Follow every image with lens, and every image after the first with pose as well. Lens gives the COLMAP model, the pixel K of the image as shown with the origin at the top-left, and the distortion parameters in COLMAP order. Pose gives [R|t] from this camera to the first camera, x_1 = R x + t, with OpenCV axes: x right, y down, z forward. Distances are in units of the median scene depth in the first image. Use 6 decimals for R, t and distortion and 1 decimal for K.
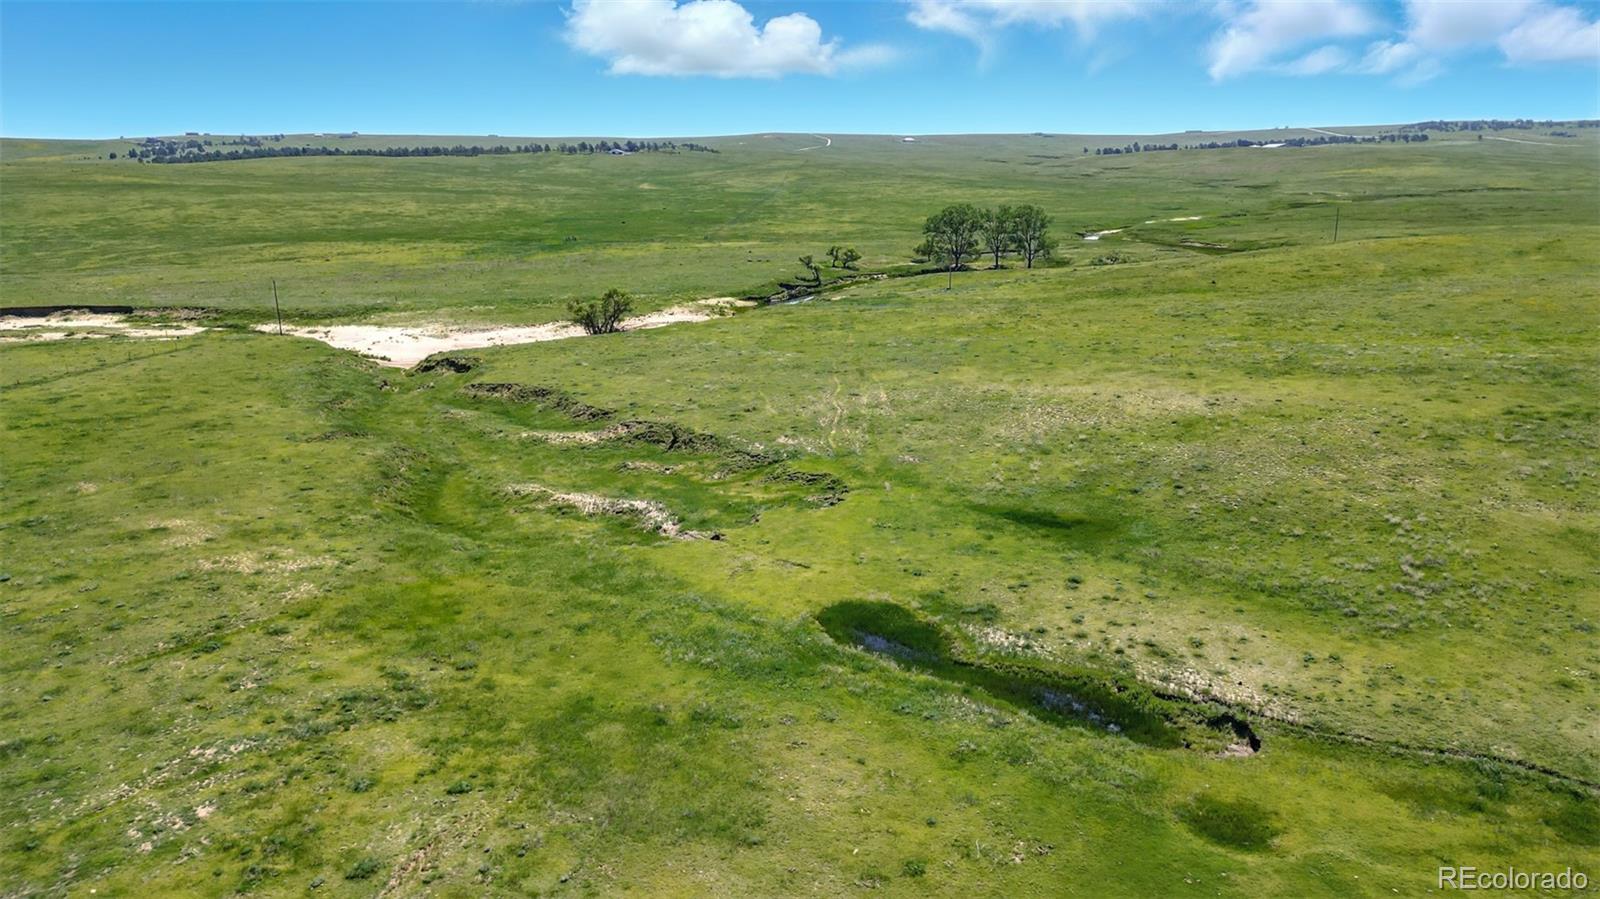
lens RADIAL K [[1110.3, 0, 794.4], [0, 1110.3, 447.5], [0, 0, 1]] dist [0.057220, -0.055465]
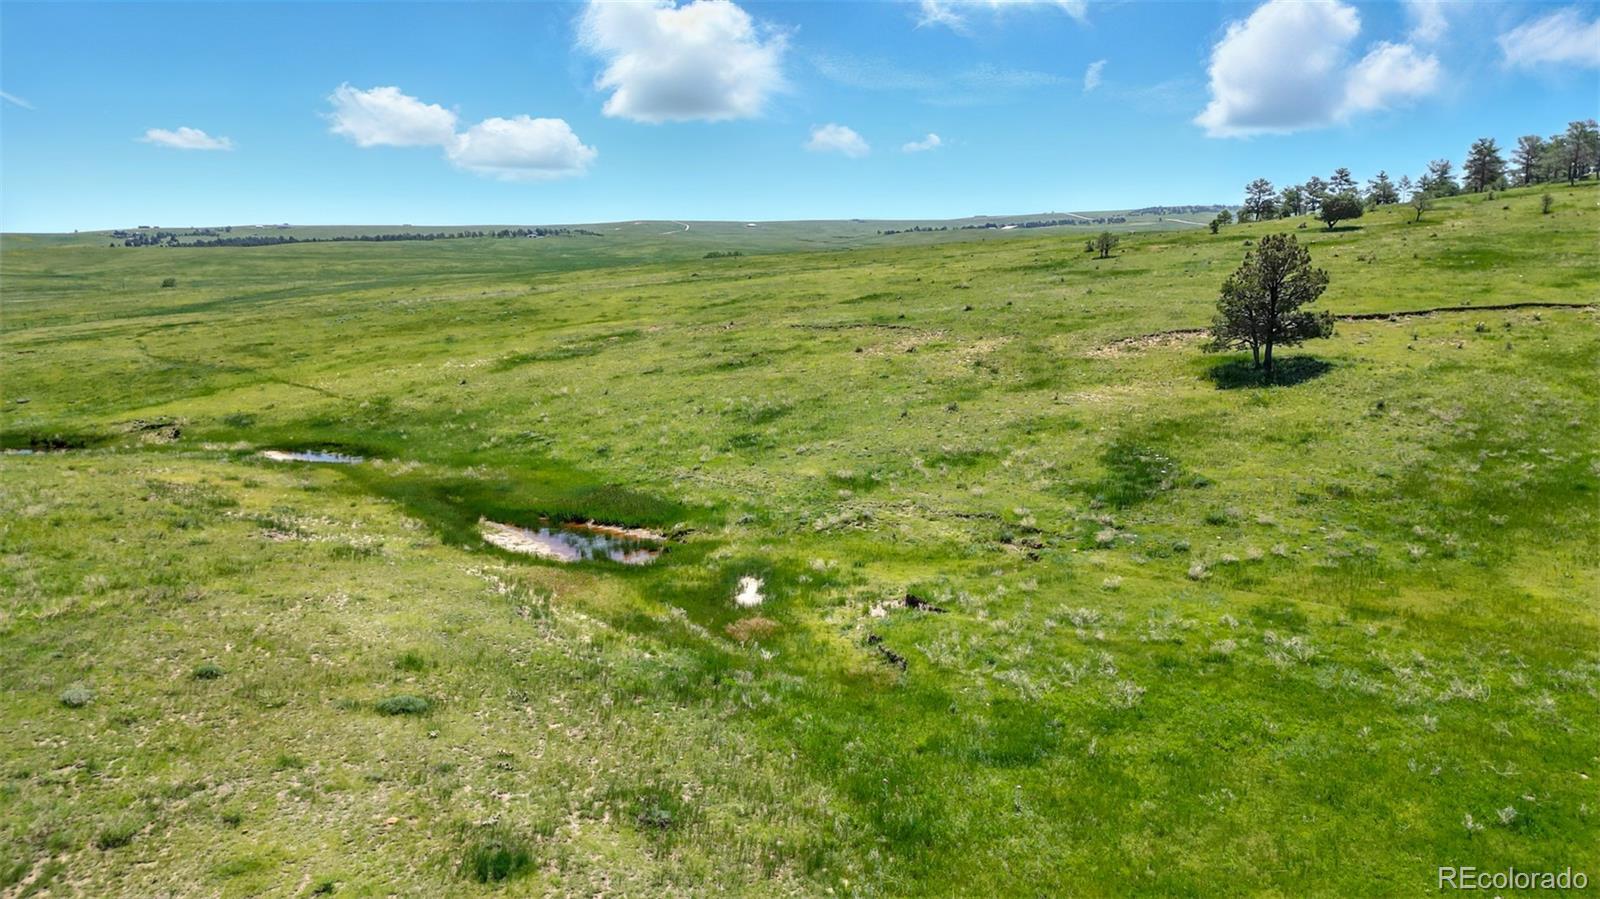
lens RADIAL K [[1110.3, 0, 794.4], [0, 1110.3, 447.5], [0, 0, 1]] dist [0.057220, -0.055465]
pose [[0.993183, -0.034802, 0.111253, 0.006908], [0.042612, 0.996733, -0.068612, 0.140198], [-0.108502, 0.072885, 0.991421, -0.517936]]
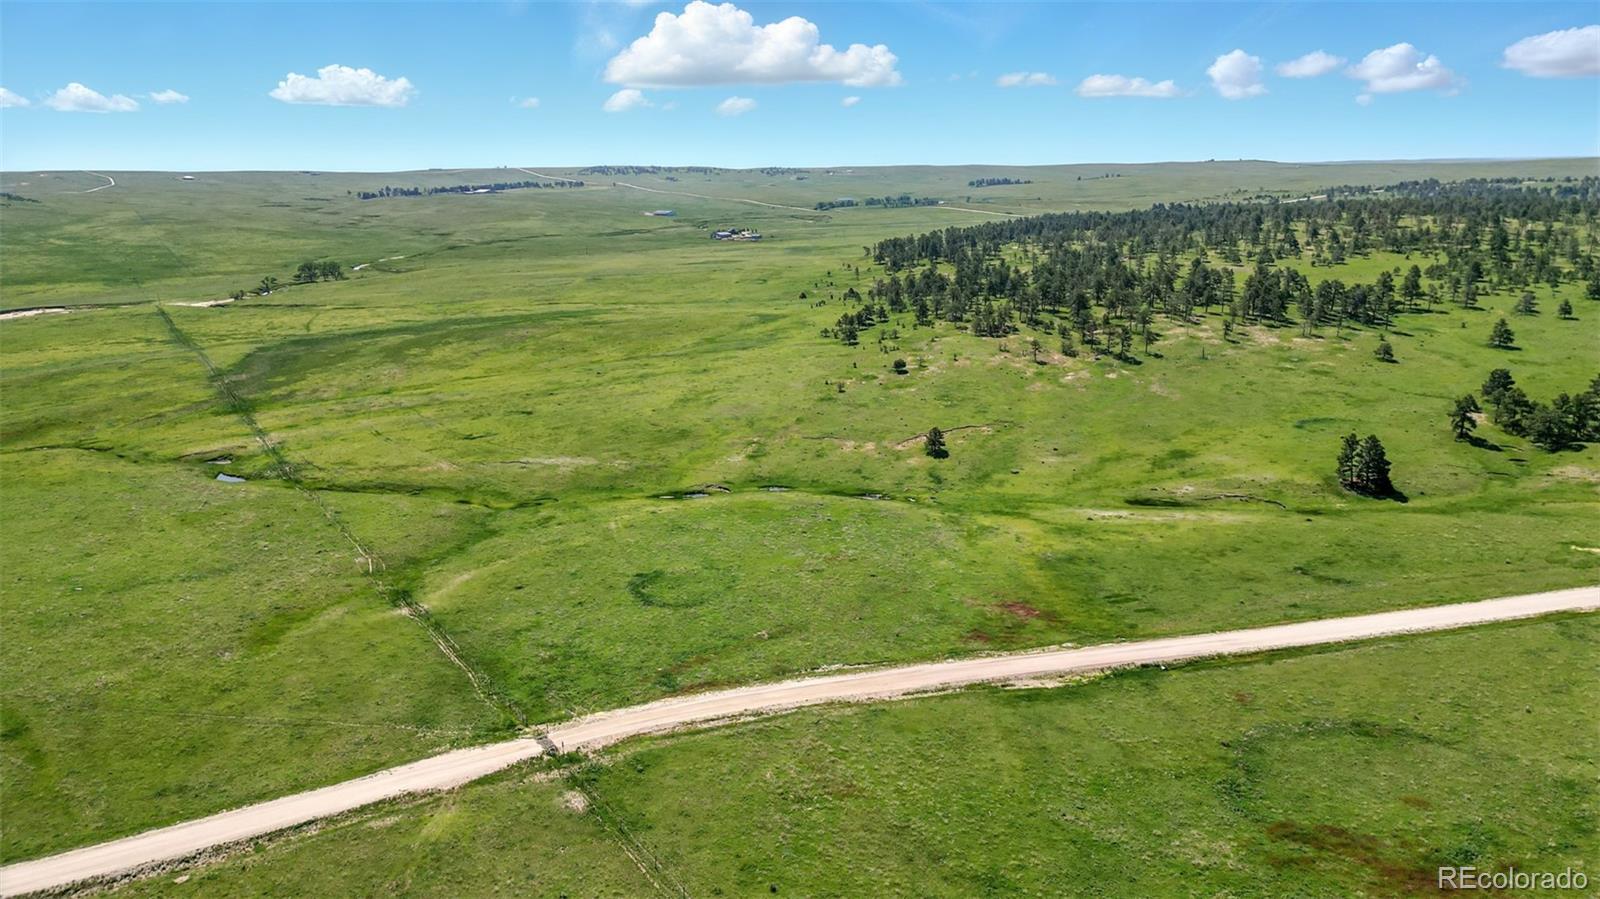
lens RADIAL K [[1110.3, 0, 794.4], [0, 1110.3, 447.5], [0, 0, 1]] dist [0.057220, -0.055465]
pose [[0.817630, -0.138027, 0.558954, -0.171740], [0.142258, 0.989169, 0.036170, 0.114247], [-0.557892, 0.049942, 0.828410, -0.705779]]
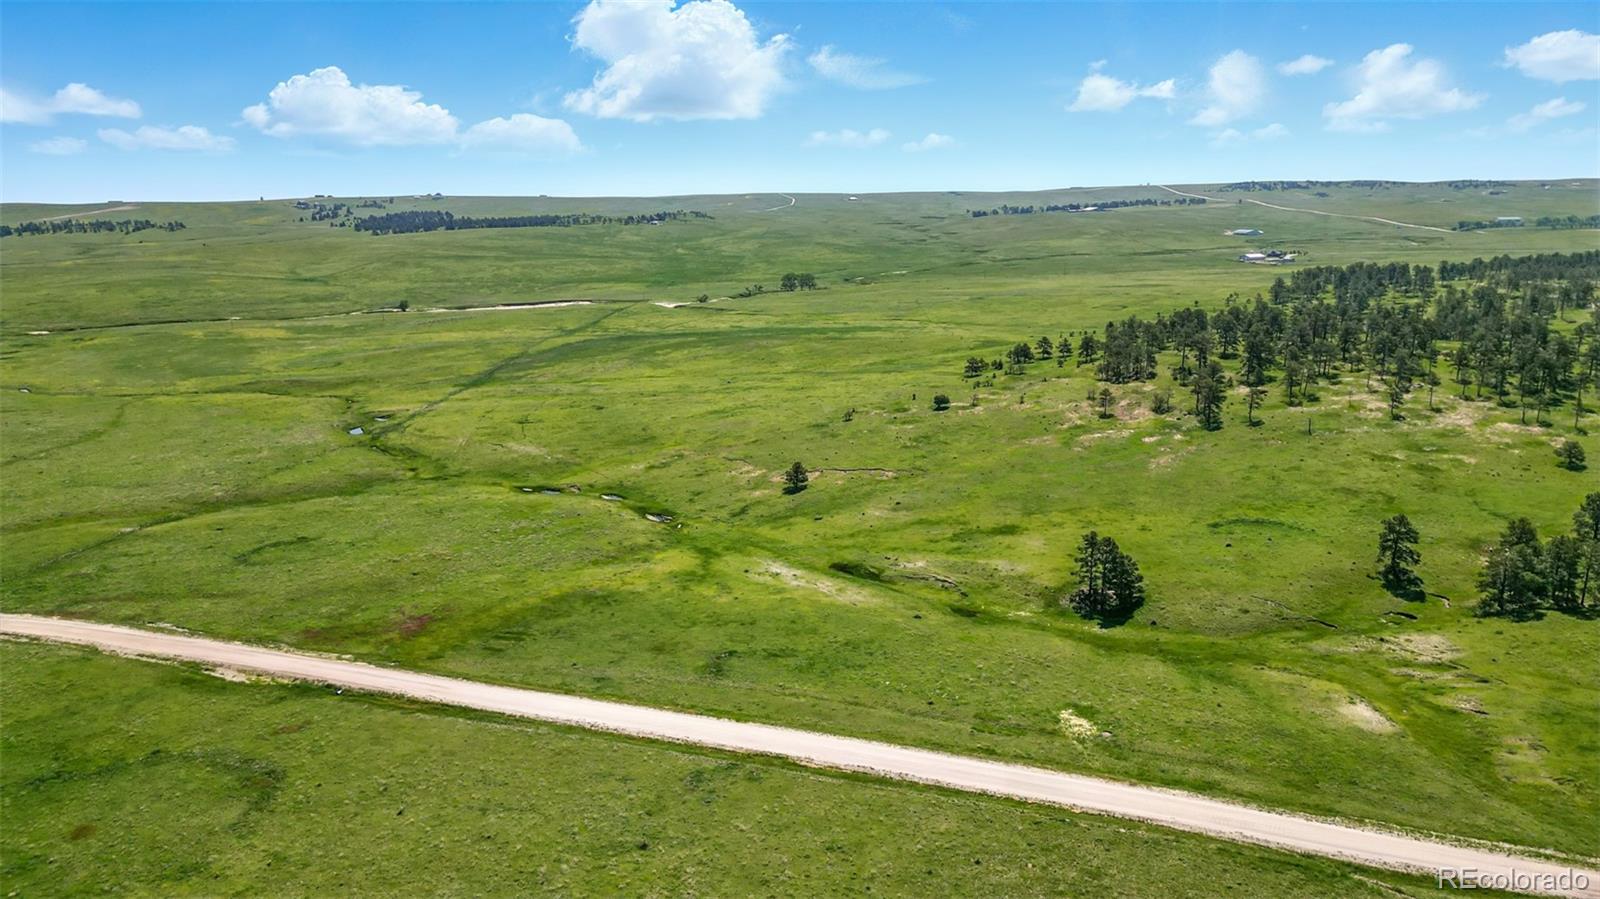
lens RADIAL K [[1110.3, 0, 794.4], [0, 1110.3, 447.5], [0, 0, 1]] dist [0.057220, -0.055465]
pose [[0.999921, -0.007237, 0.010300, 0.036058], [0.007477, 0.999698, -0.023393, 0.128835], [-0.010128, 0.023468, 0.999673, -0.771290]]
